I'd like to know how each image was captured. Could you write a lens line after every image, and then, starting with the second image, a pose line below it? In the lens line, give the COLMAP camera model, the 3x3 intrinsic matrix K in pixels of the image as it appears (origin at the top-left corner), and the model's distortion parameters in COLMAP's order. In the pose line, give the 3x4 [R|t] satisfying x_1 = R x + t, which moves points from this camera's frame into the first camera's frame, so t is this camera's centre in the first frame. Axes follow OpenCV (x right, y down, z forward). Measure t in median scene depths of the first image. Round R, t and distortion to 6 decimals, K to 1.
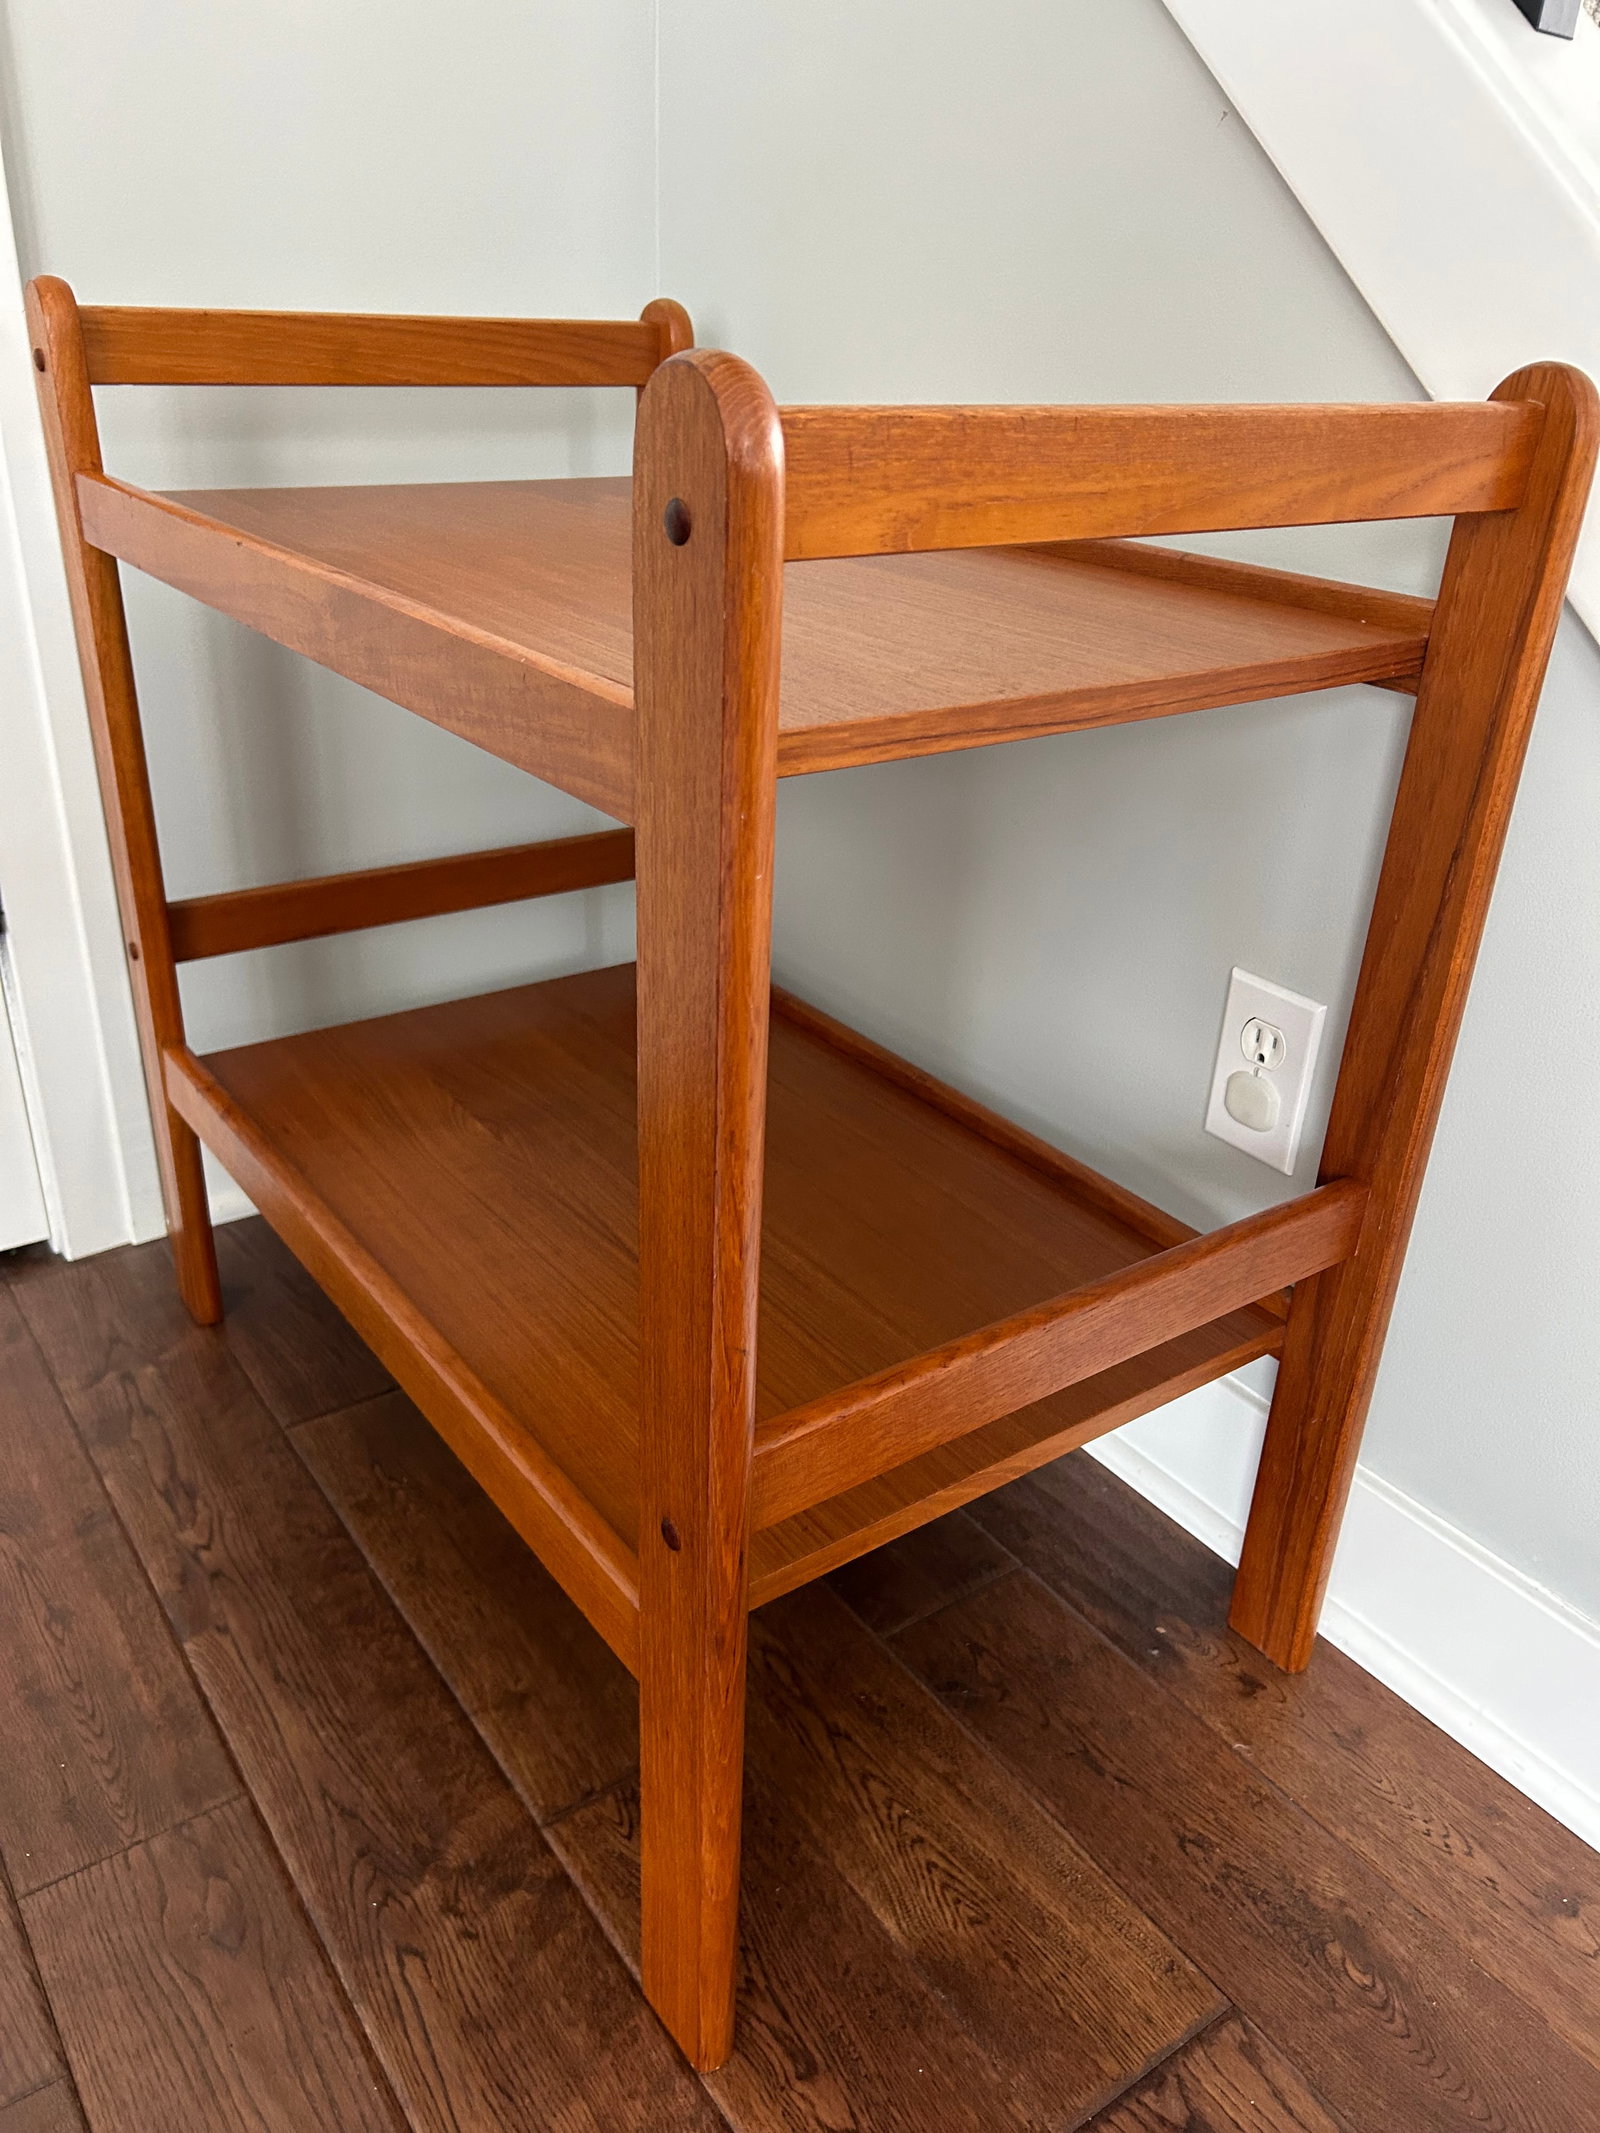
lens RADIAL K [[1668.6, 0, 794.6], [0, 1668.6, 1101.2], [0, 0, 1]] dist [0.037022, -0.050045]
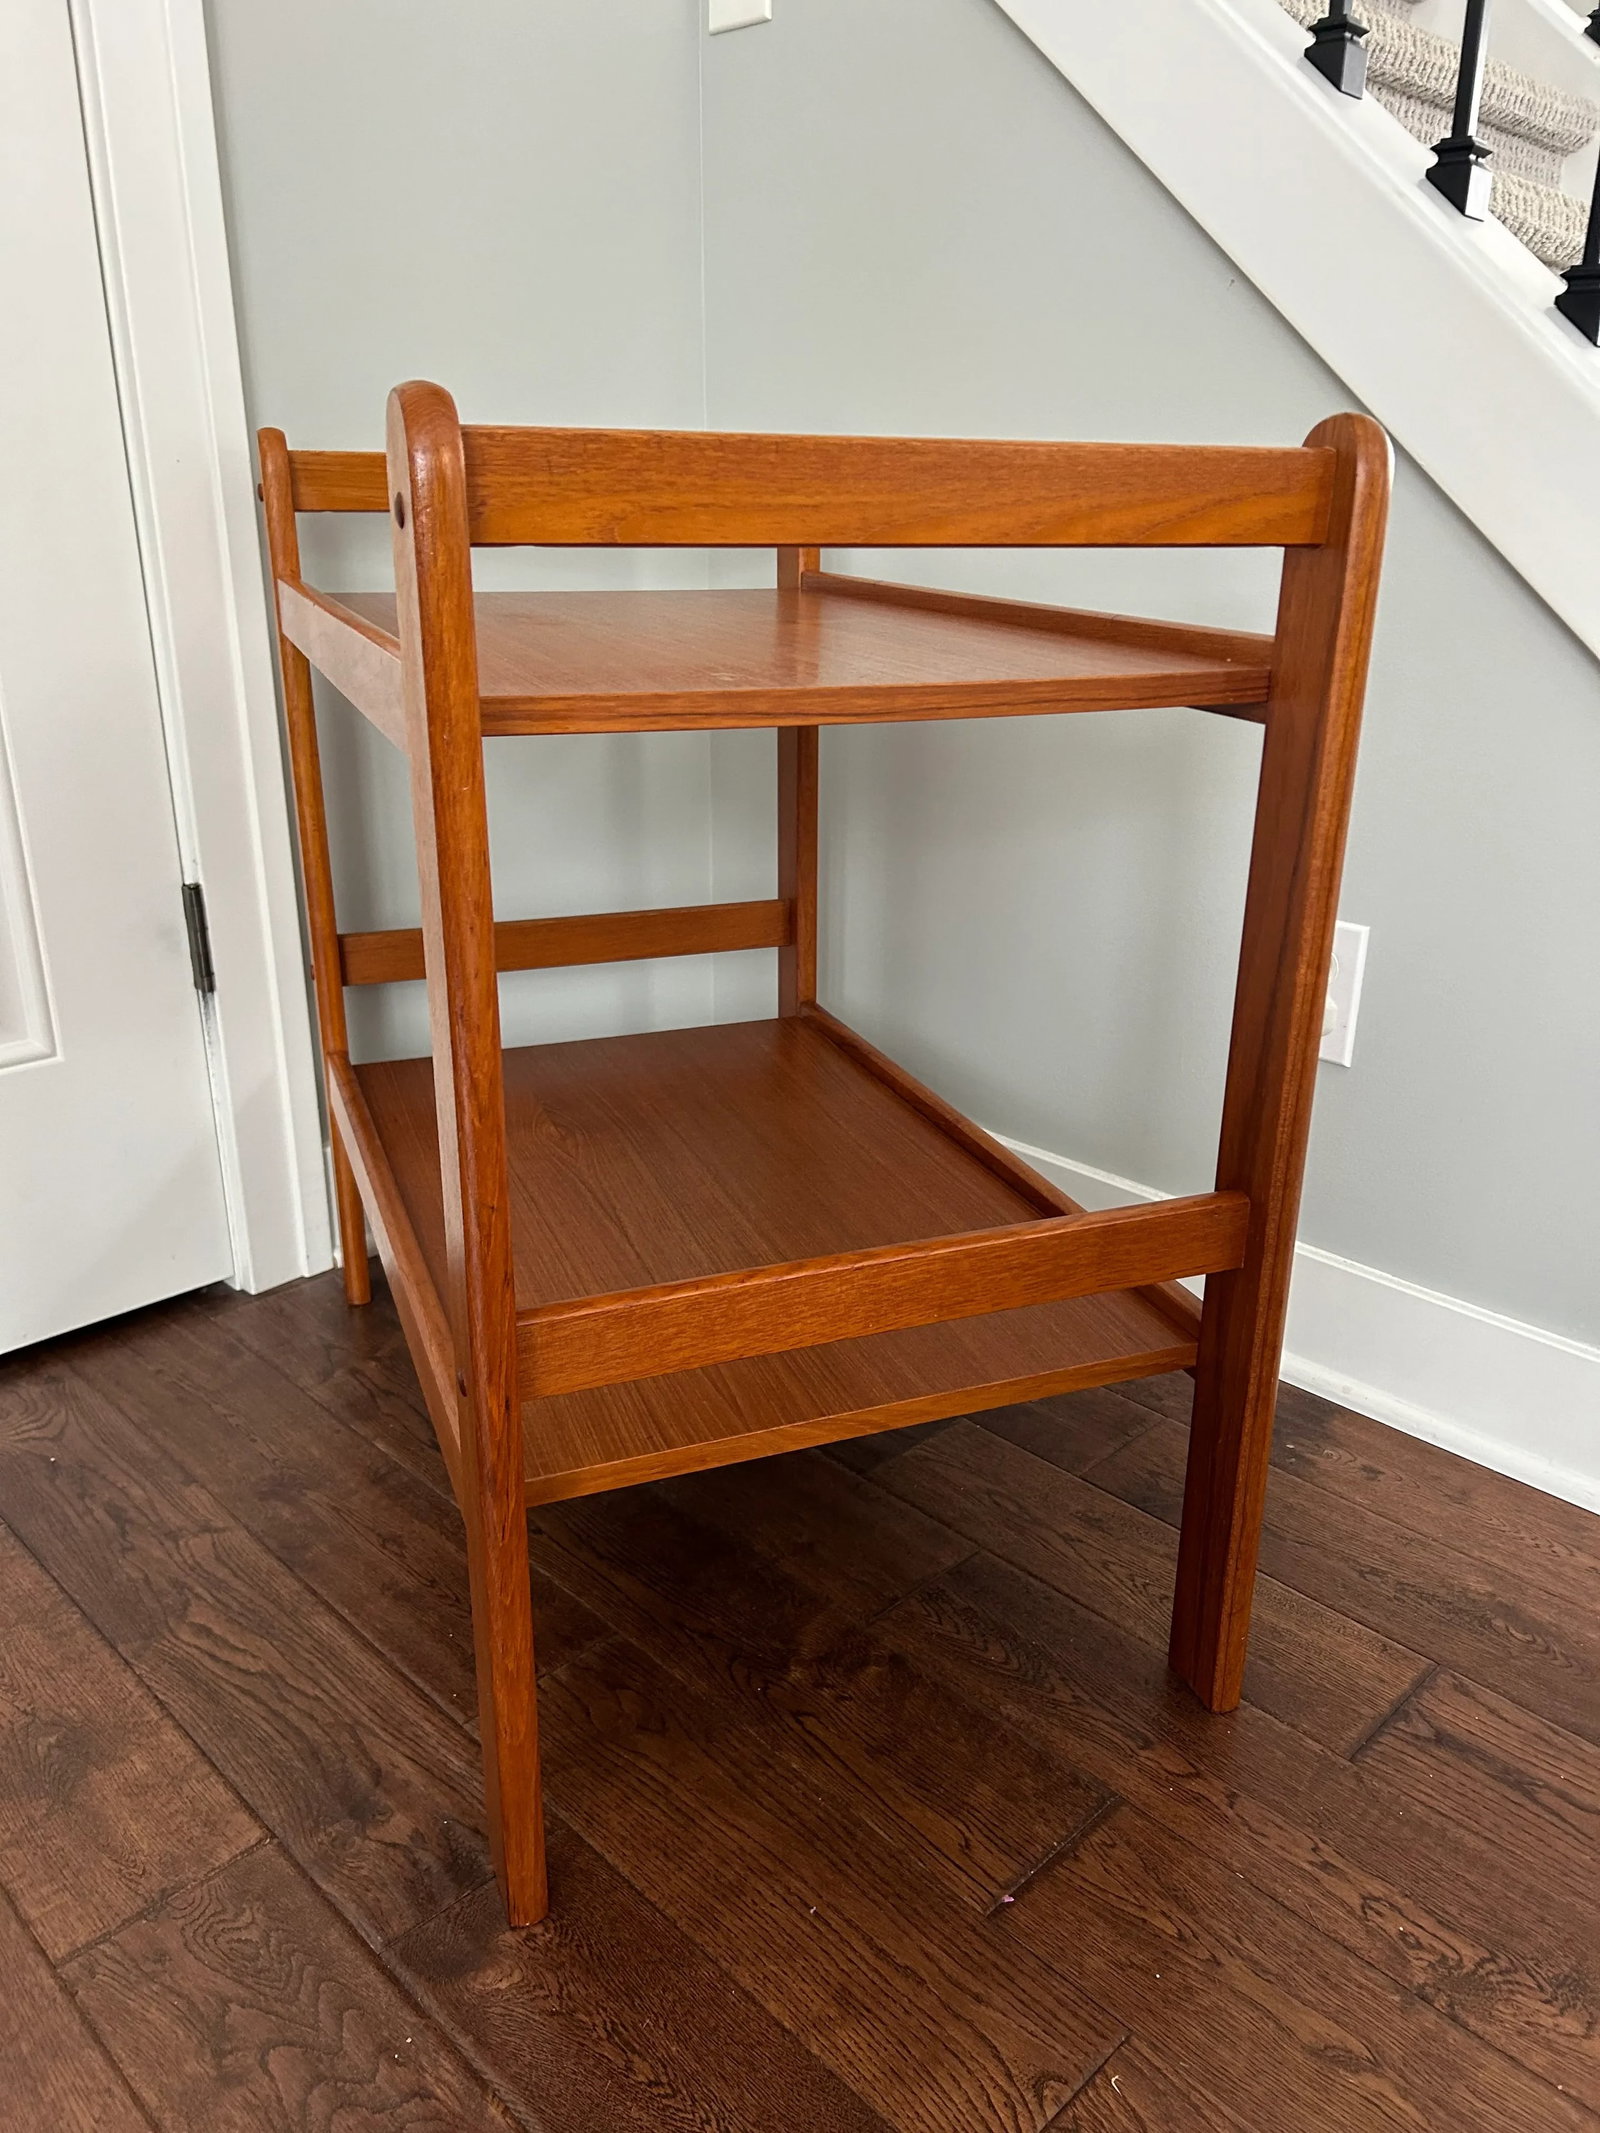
lens RADIAL K [[1668.6, 0, 818.5], [0, 1668.6, 1113.1], [0, 0, 1]] dist [0.037022, -0.050045]
pose [[0.985085, -0.088522, 0.147555, -0.324710], [0.101892, 0.991101, -0.085655, 0.161937], [-0.138659, 0.099412, 0.985338, -0.221747]]
